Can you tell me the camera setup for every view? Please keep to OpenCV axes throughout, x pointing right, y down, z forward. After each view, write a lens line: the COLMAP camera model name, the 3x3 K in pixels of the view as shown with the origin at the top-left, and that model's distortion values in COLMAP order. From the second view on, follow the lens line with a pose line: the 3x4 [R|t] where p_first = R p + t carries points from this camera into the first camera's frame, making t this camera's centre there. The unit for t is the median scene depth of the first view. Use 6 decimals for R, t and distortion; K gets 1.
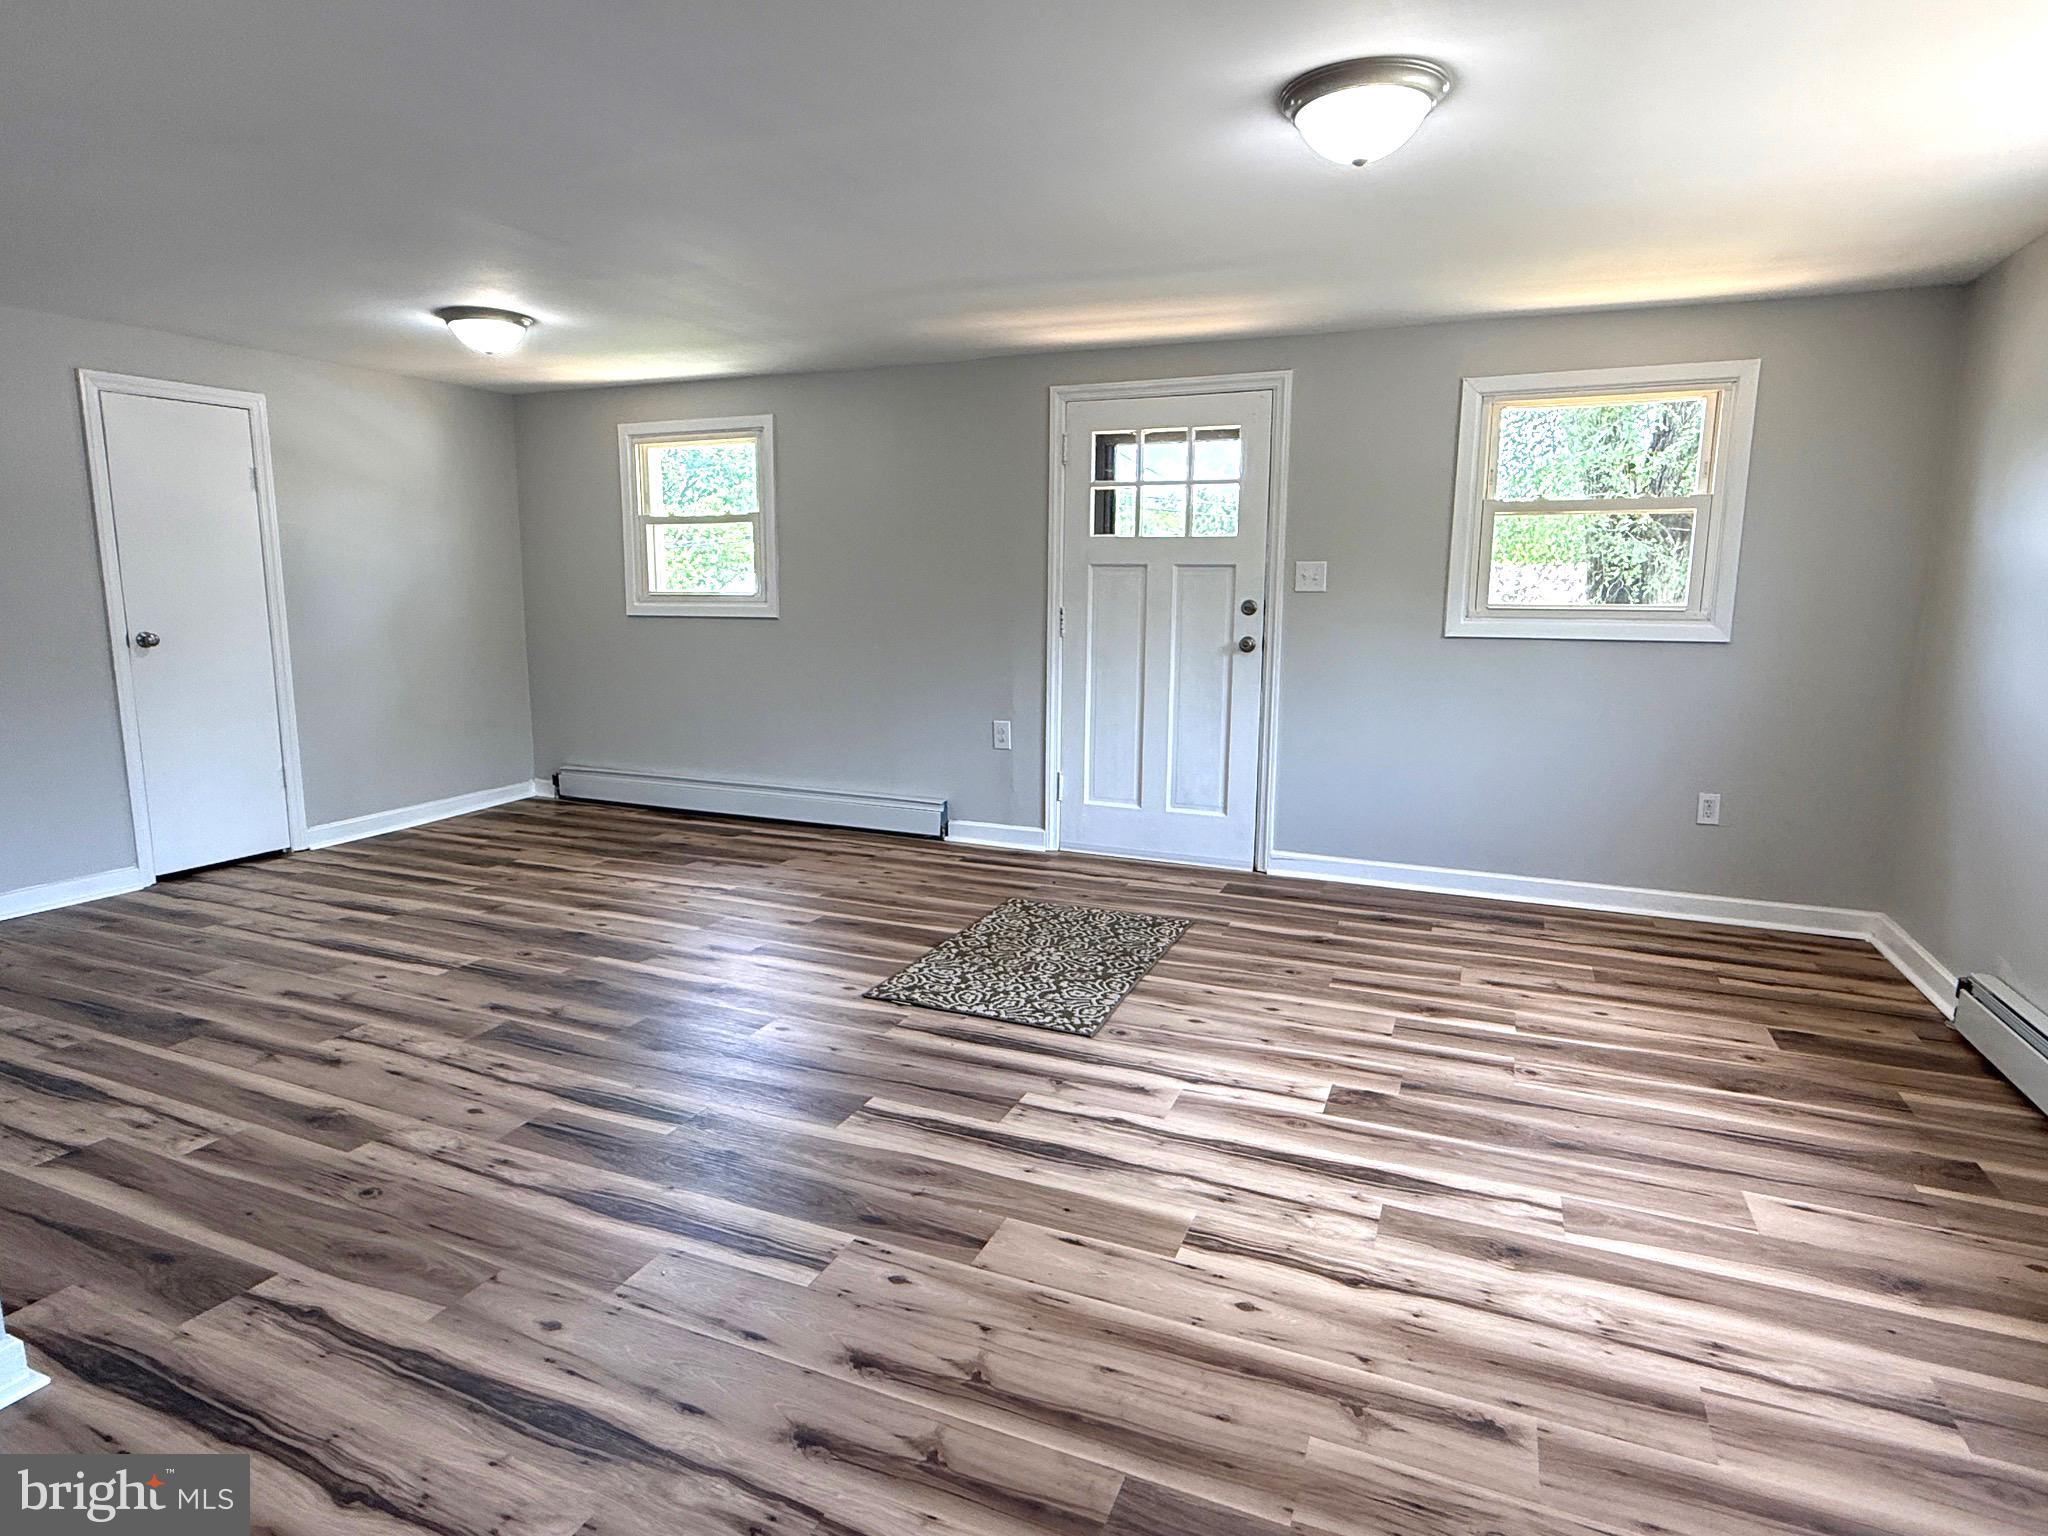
lens RADIAL K [[1111.7, 0, 1017.5], [0, 1111.7, 771.9], [0, 0, 1]] dist [0.002566, 0.001153]
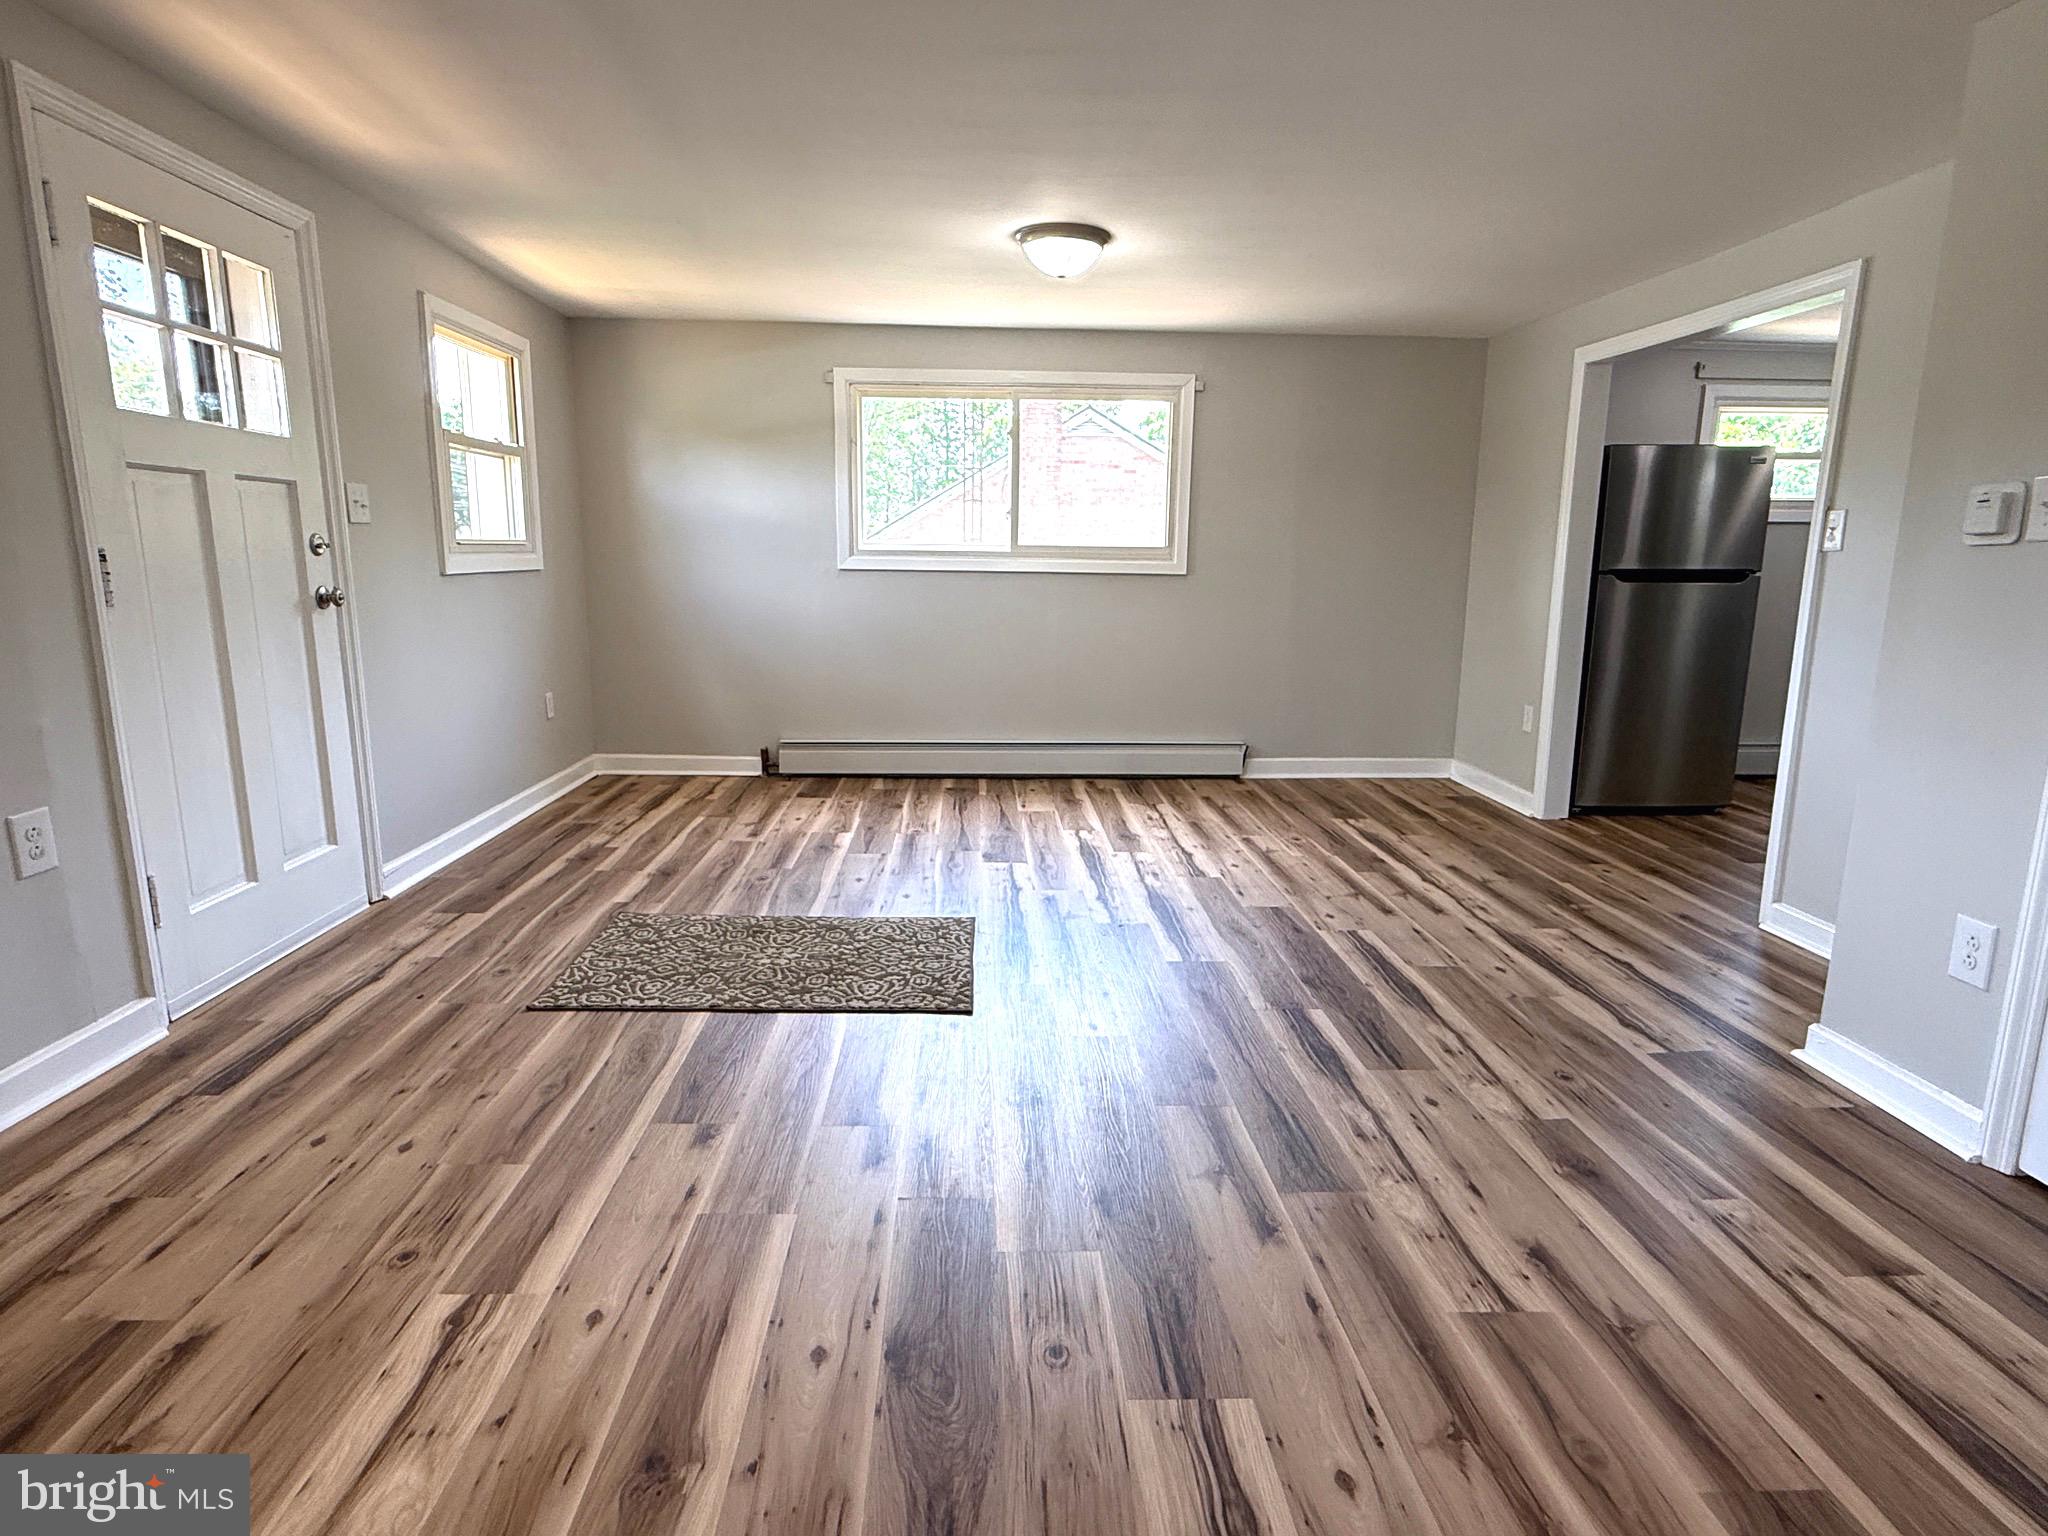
lens RADIAL K [[1114.5, 0, 1017.5], [0, 1114.5, 768.2], [0, 0, 1]] dist [-0.001789, 0.000990]
pose [[-0.429598, -0.185340, 0.883796, -0.796577], [0.134364, 0.954696, 0.265520, -0.178154], [-0.892968, 0.232818, -0.385233, 1.153846]]
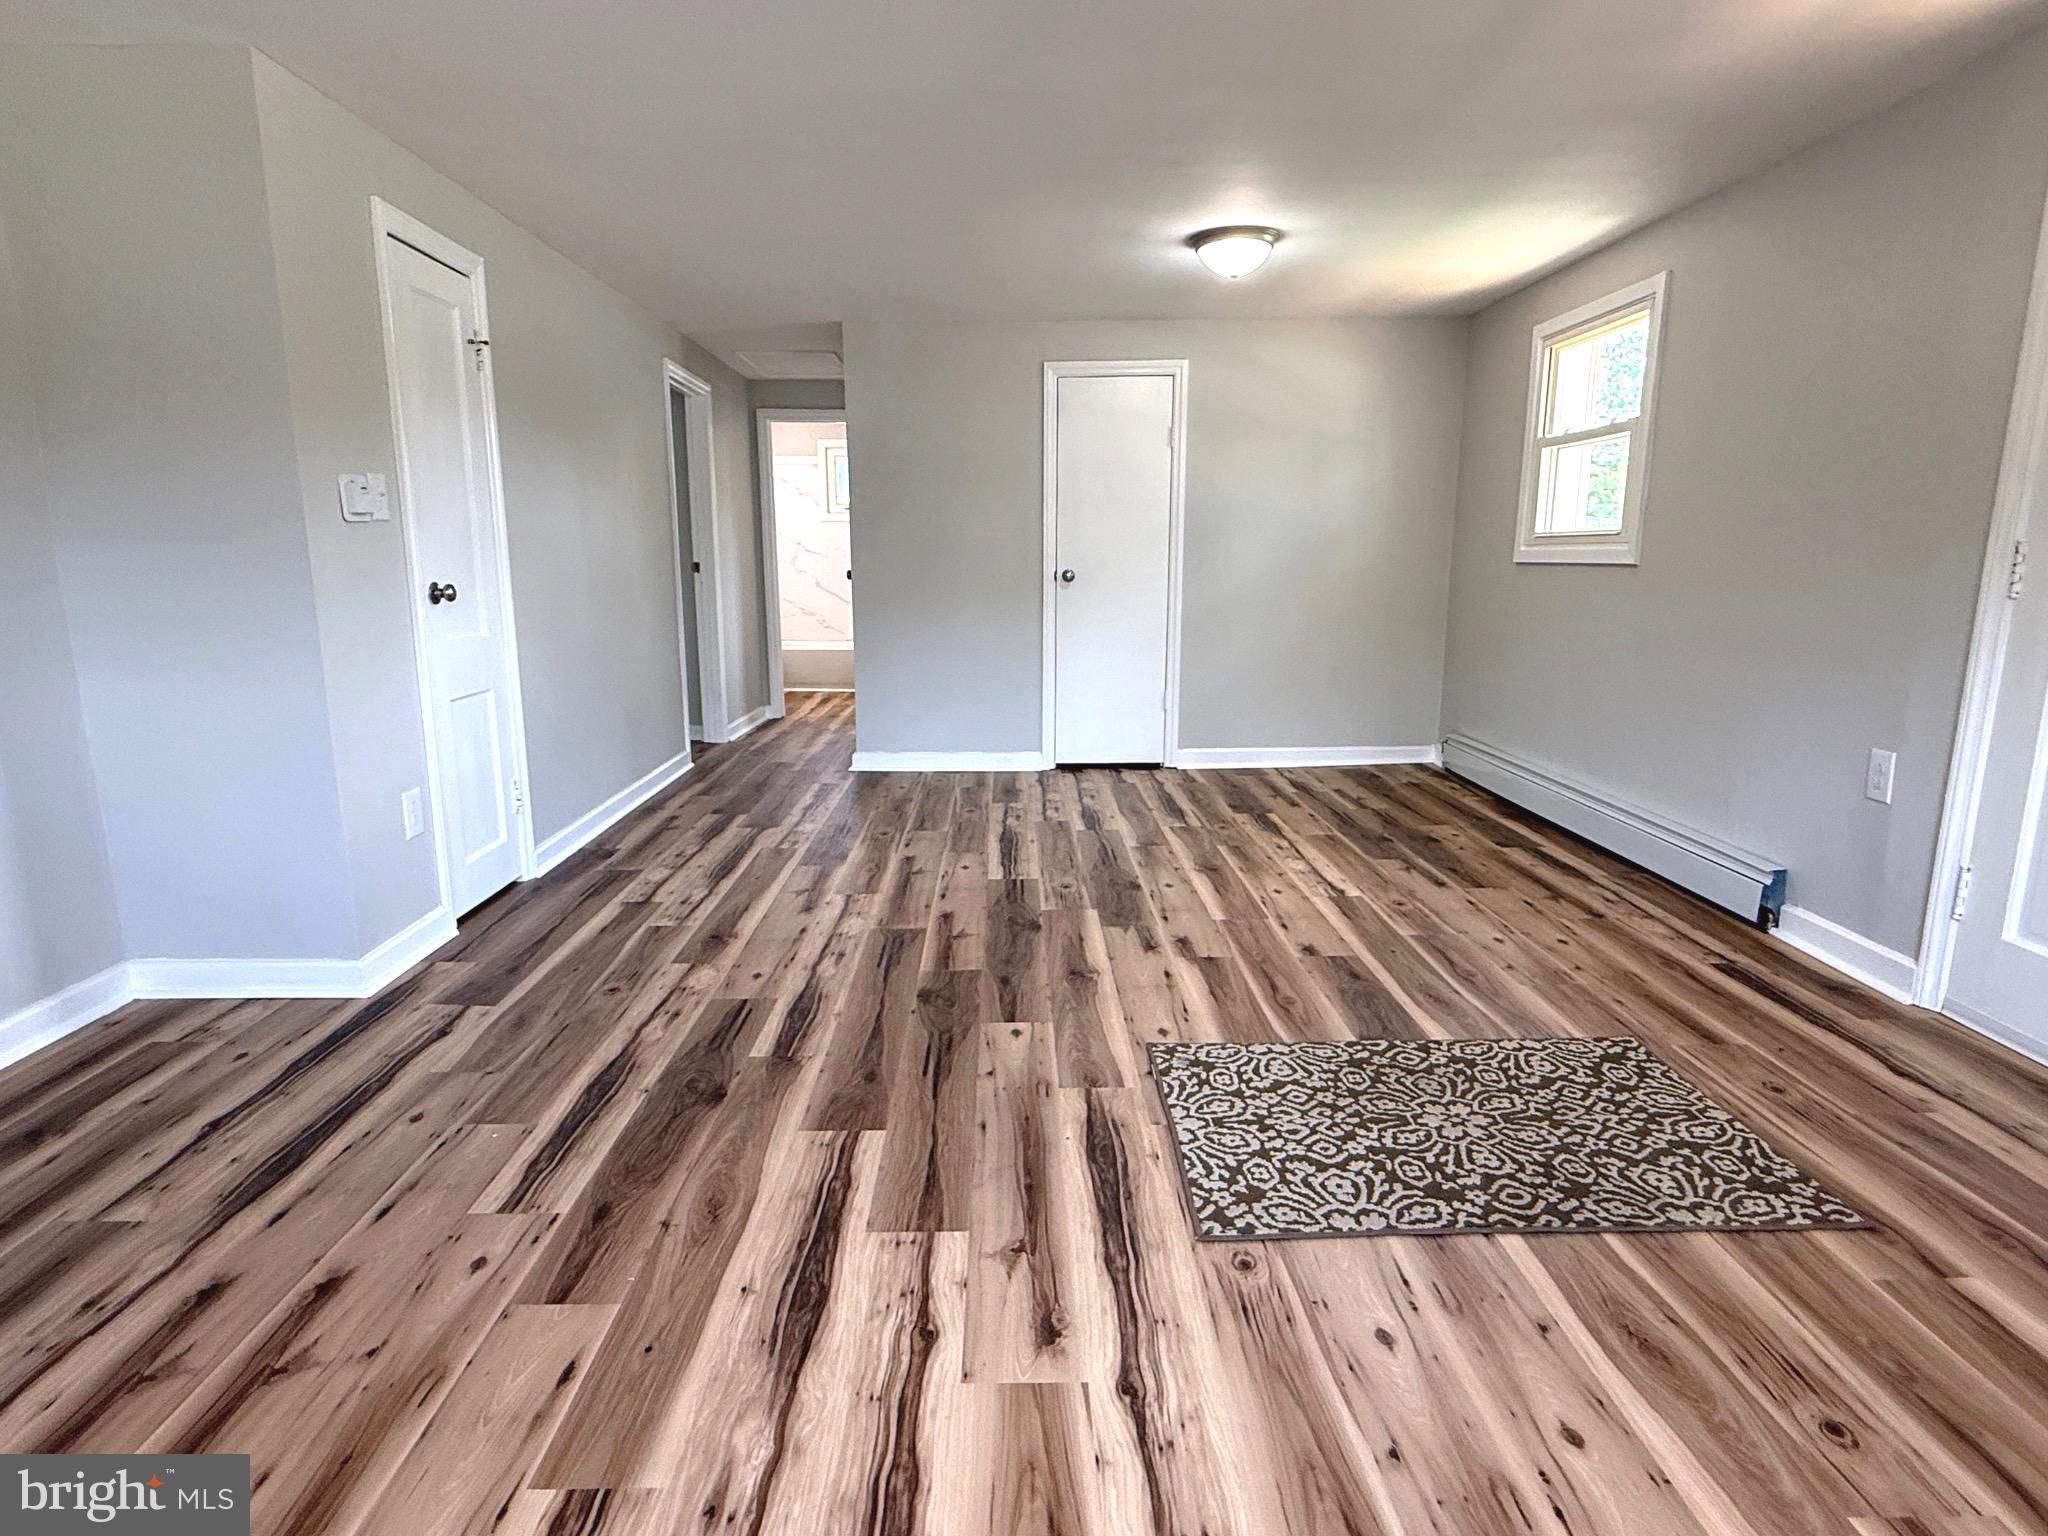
lens RADIAL K [[1114.5, 0, 1017.5], [0, 1114.5, 768.2], [0, 0, 1]] dist [-0.001789, 0.000990]
pose [[0.400609, 0.167961, -0.900723, 0.440313], [-0.147027, 0.982100, 0.117744, -0.055181], [0.904376, 0.085261, 0.418133, 0.540959]]
